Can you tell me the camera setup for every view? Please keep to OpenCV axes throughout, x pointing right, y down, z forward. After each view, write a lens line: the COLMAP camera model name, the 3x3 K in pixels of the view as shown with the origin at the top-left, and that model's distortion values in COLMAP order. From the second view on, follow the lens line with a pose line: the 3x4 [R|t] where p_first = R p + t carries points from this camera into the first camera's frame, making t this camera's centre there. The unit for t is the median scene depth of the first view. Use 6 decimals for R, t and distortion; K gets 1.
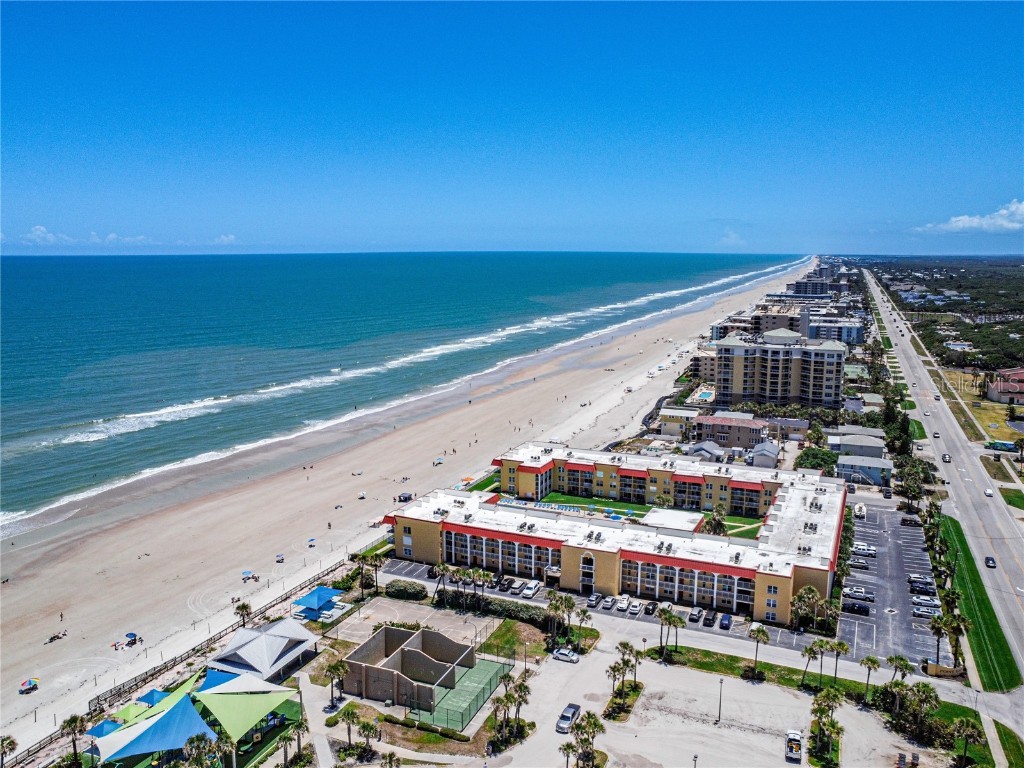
lens RADIAL K [[804.6, 0, 505.4], [0, 804.6, 379.2], [0, 0, 1]] dist [-0.173178, 0.282438]
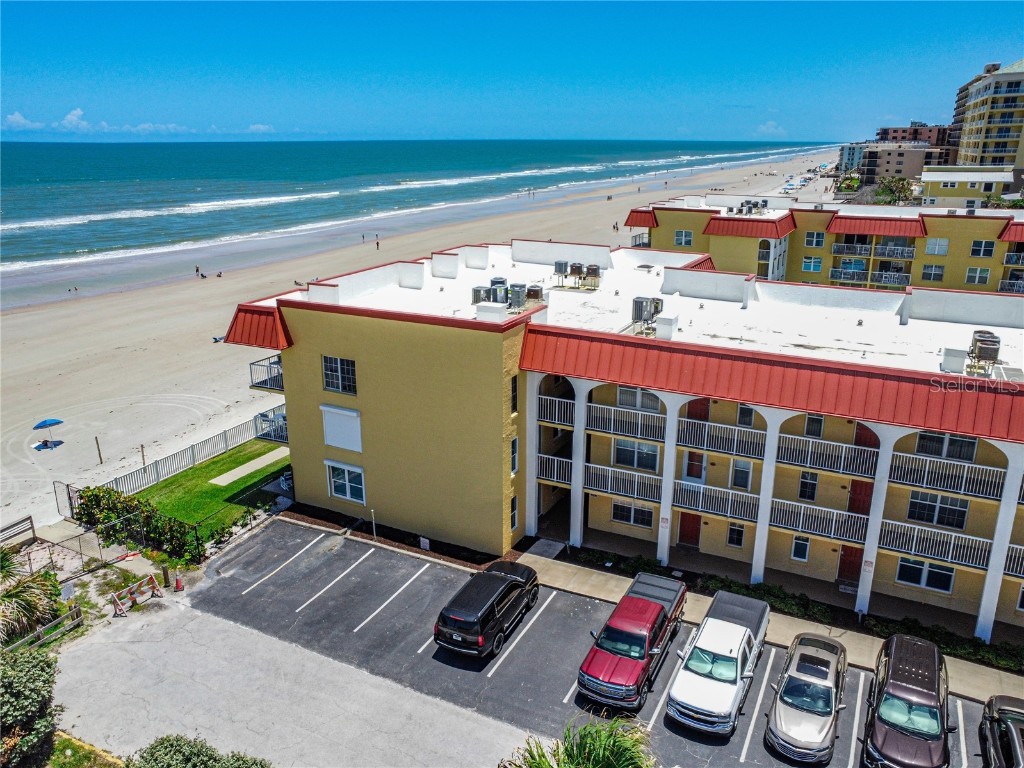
lens RADIAL K [[788.7, 0, 505.6], [0, 788.7, 380.4], [0, 0, 1]] dist [-0.165822, 0.257732]
pose [[0.999199, 0.011806, -0.038227, -0.059594], [-0.006302, 0.989988, 0.141014, 0.130155], [0.039509, -0.140660, 0.989269, 0.647334]]
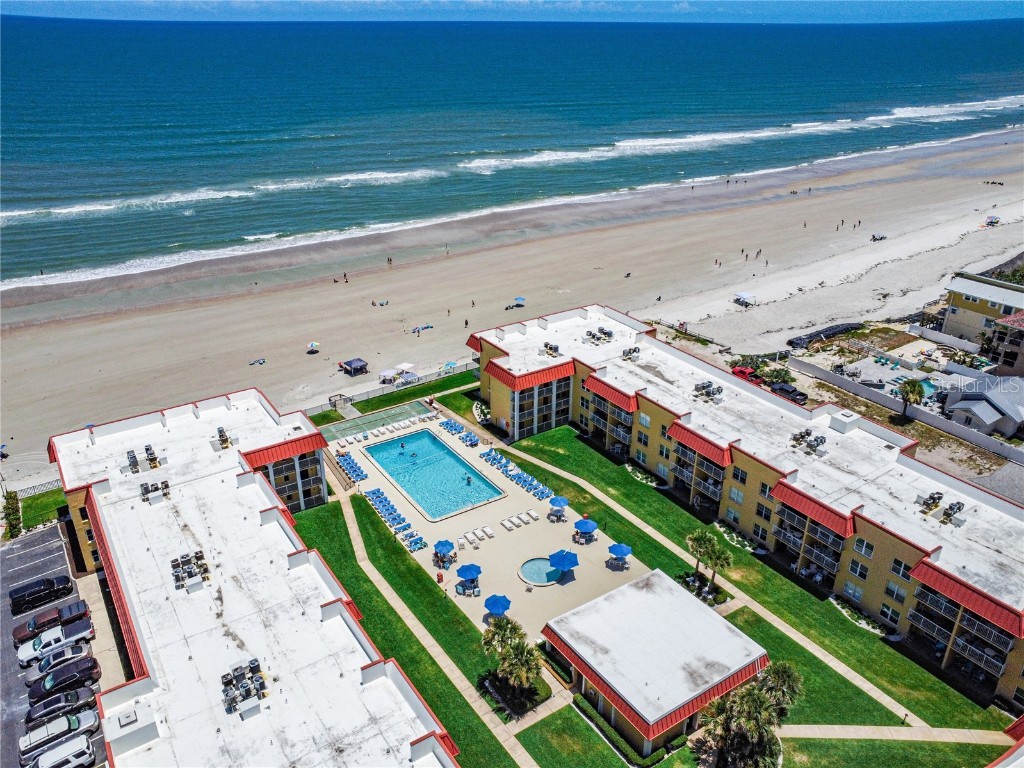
lens RADIAL K [[774.5, 0, 512.0], [0, 774.5, 384.0], [0, 0, 1]] dist [-0.163658, 0.254898]
pose [[0.859381, 0.227401, -0.457988, 0.244198], [-0.087931, 0.948049, 0.305730, -0.023448], [0.503718, -0.222467, 0.834731, 0.613689]]
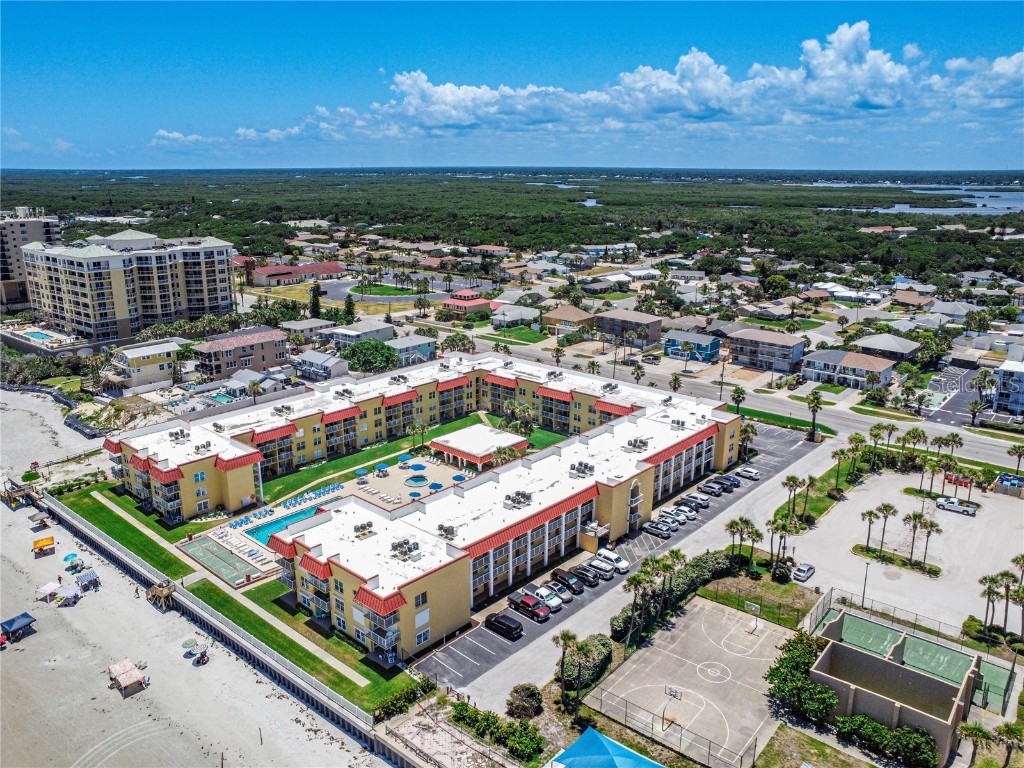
lens RADIAL K [[788.7, 0, 505.6], [0, 788.7, 380.4], [0, 0, 1]] dist [-0.165822, 0.257732]
pose [[0.293225, -0.251815, 0.922284, -0.433755], [0.151821, 0.964712, 0.215131, -0.041329], [-0.943912, 0.076941, 0.321109, 0.616502]]
